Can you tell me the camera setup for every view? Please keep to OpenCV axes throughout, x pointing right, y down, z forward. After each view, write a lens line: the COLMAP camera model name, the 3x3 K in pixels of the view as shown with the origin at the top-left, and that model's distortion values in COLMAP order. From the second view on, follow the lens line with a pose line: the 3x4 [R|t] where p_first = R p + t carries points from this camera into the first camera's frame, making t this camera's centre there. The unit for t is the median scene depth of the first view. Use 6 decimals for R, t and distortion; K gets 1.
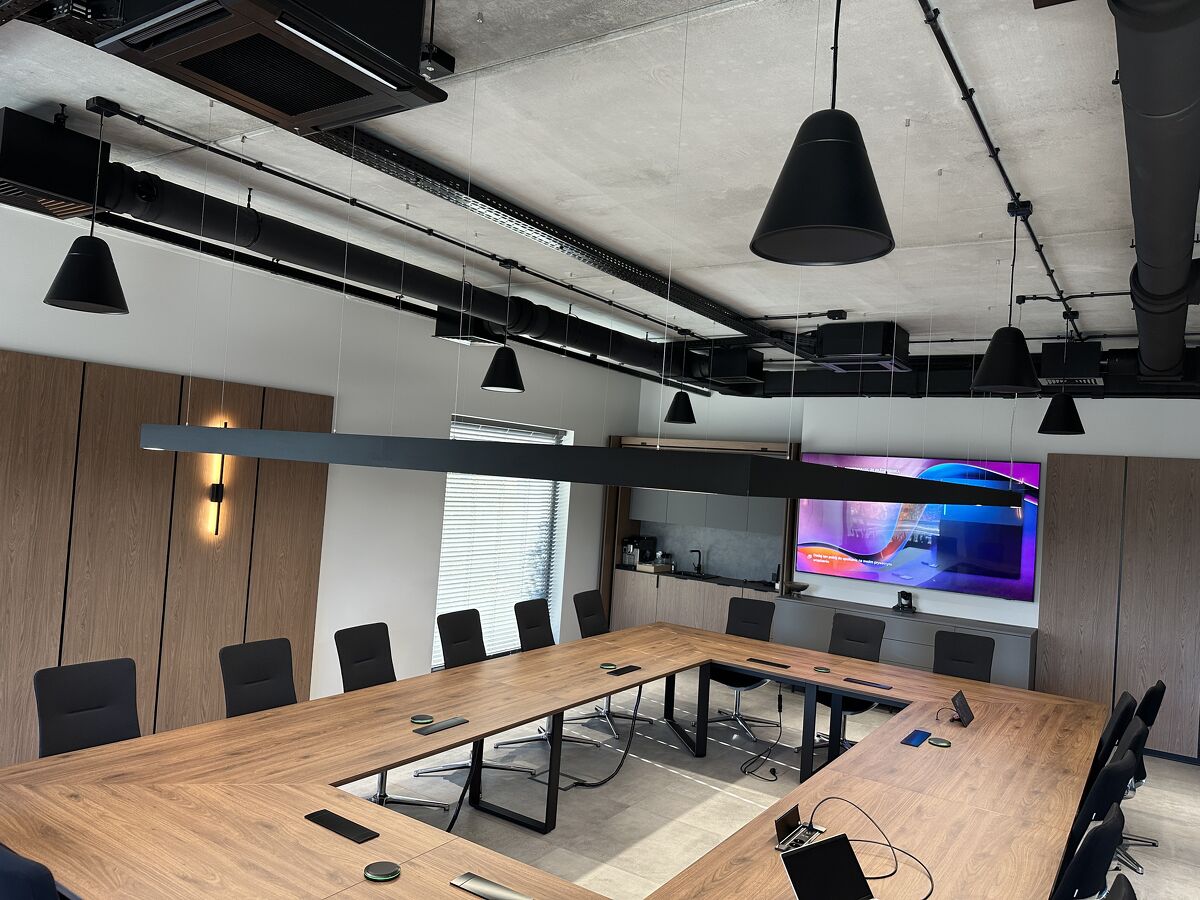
lens RADIAL K [[849.8, 0, 597.2], [0, 849.8, 458.6], [0, 0, 1]] dist [0.037069, -0.029460]
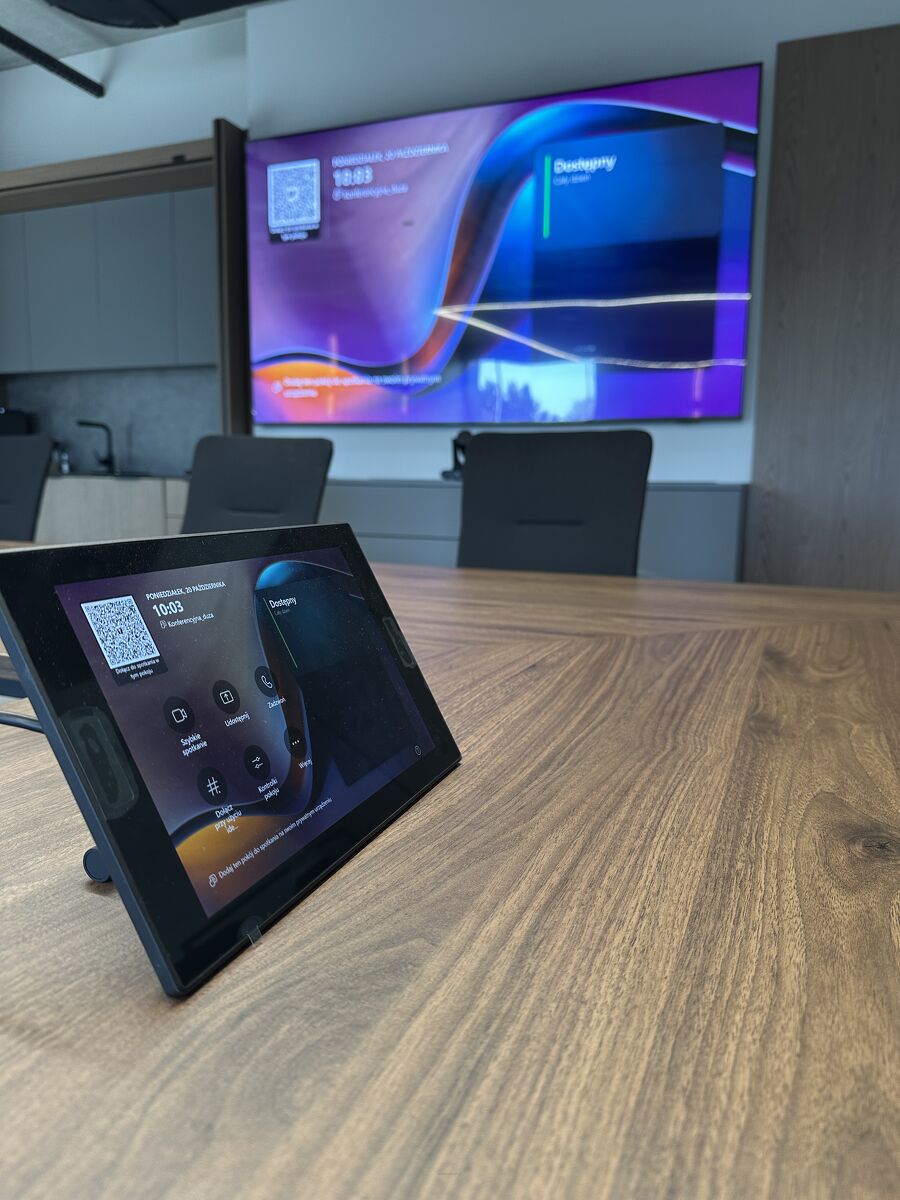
lens RADIAL K [[849.8, 0, 460.8], [0, 849.8, 597.7], [0, 0, 1]] dist [0.037069, -0.029460]
pose [[0.977086, -0.076971, 0.198441, 0.288651], [0.044579, 0.985649, 0.162817, 0.181968], [-0.208125, -0.150240, 0.966495, 0.618966]]
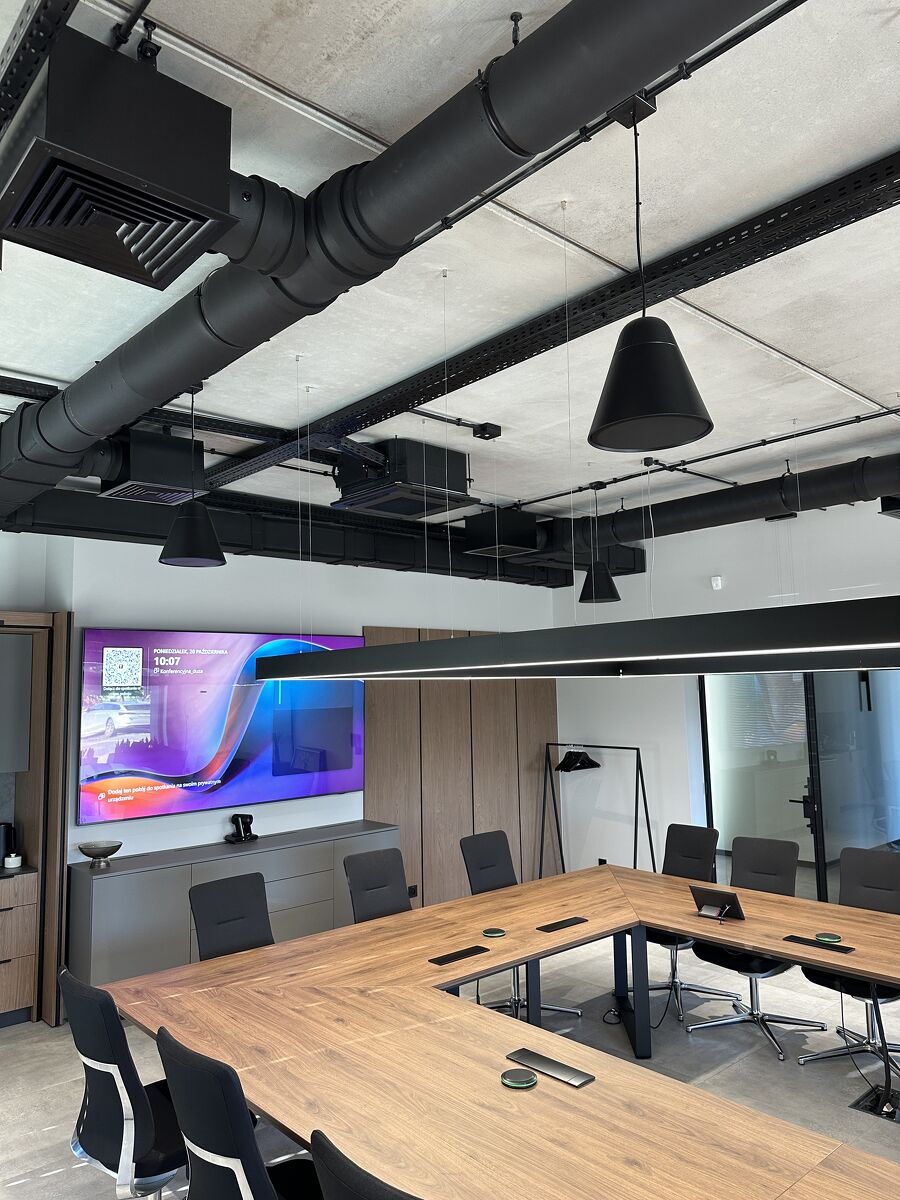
lens RADIAL K [[849.8, 0, 451.0], [0, 849.8, 595.8], [0, 0, 1]] dist [0.037069, -0.029460]
pose [[0.240504, 0.033053, 0.970085, -0.349081], [0.025319, 0.998866, -0.040310, 0.001011], [-0.970318, 0.034256, 0.239395, 0.700263]]
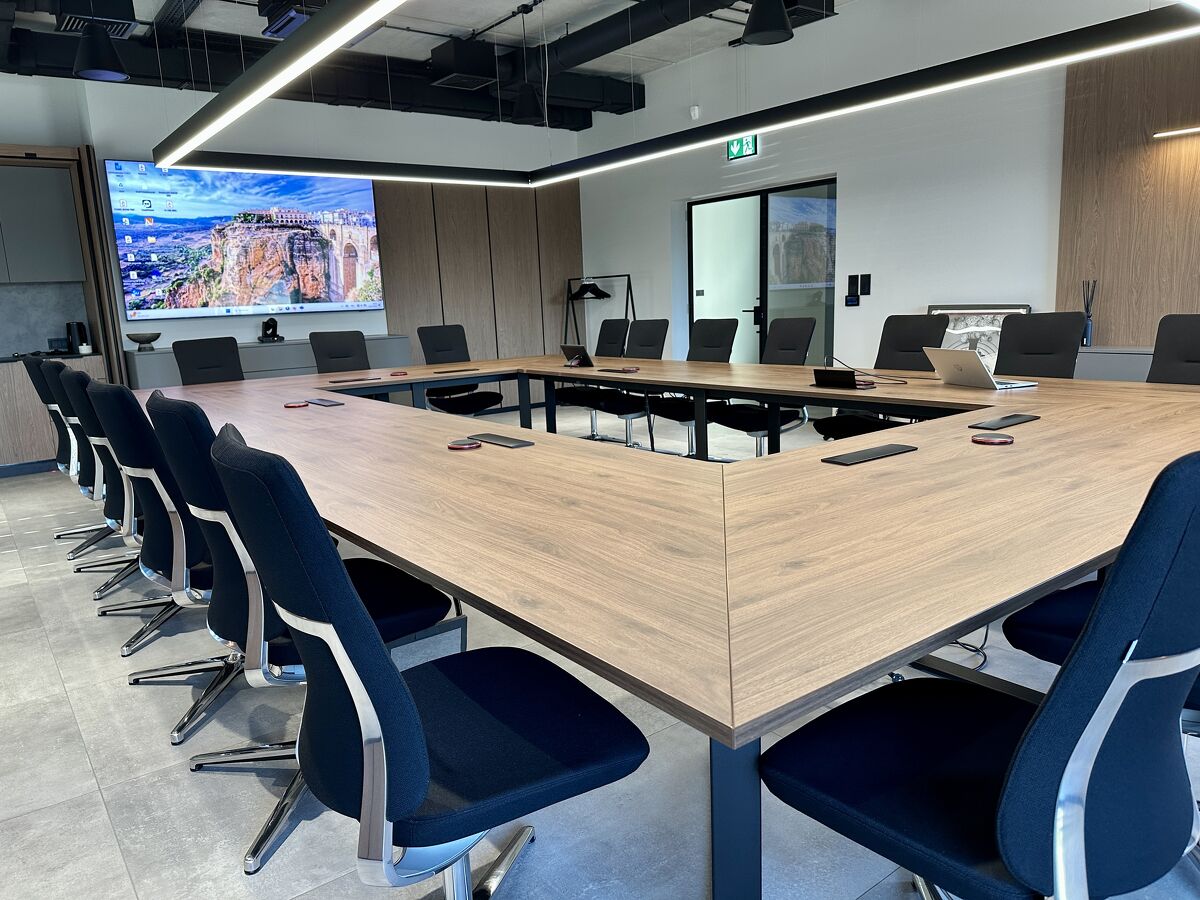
lens RADIAL K [[849.8, 0, 580.2], [0, 849.8, 465.7], [0, 0, 1]] dist [0.037069, -0.029460]
pose [[0.328059, -0.263683, 0.907110, -0.445002], [0.053859, 0.963912, 0.260717, 0.091458], [-0.943120, -0.036675, 0.330422, 0.407168]]
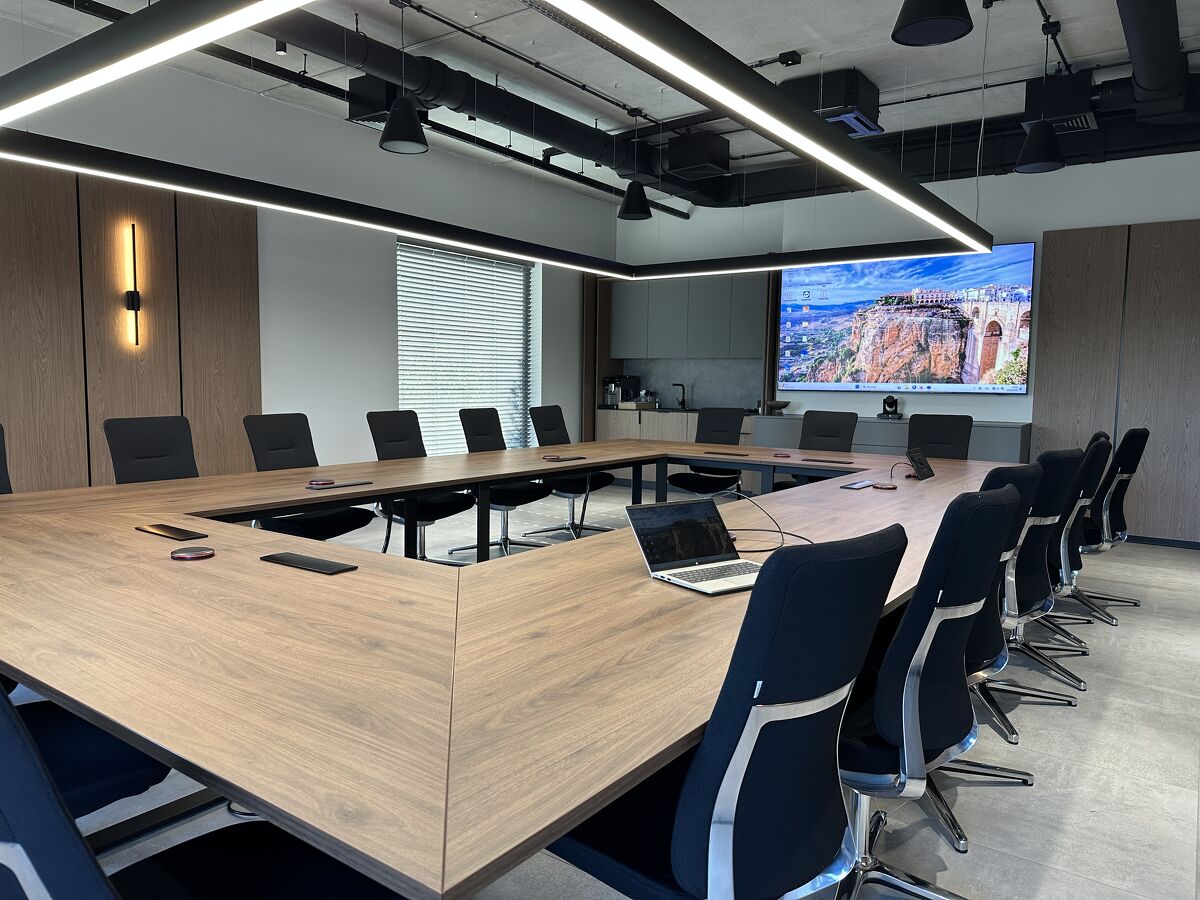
lens RADIAL K [[849.8, 0, 592.1], [0, 849.8, 459.1], [0, 0, 1]] dist [0.037069, -0.029460]
pose [[0.997645, -0.050628, -0.046282, 0.078004], [0.055295, 0.992844, 0.105848, 0.113484], [0.040592, -0.108158, 0.993305, 0.047719]]
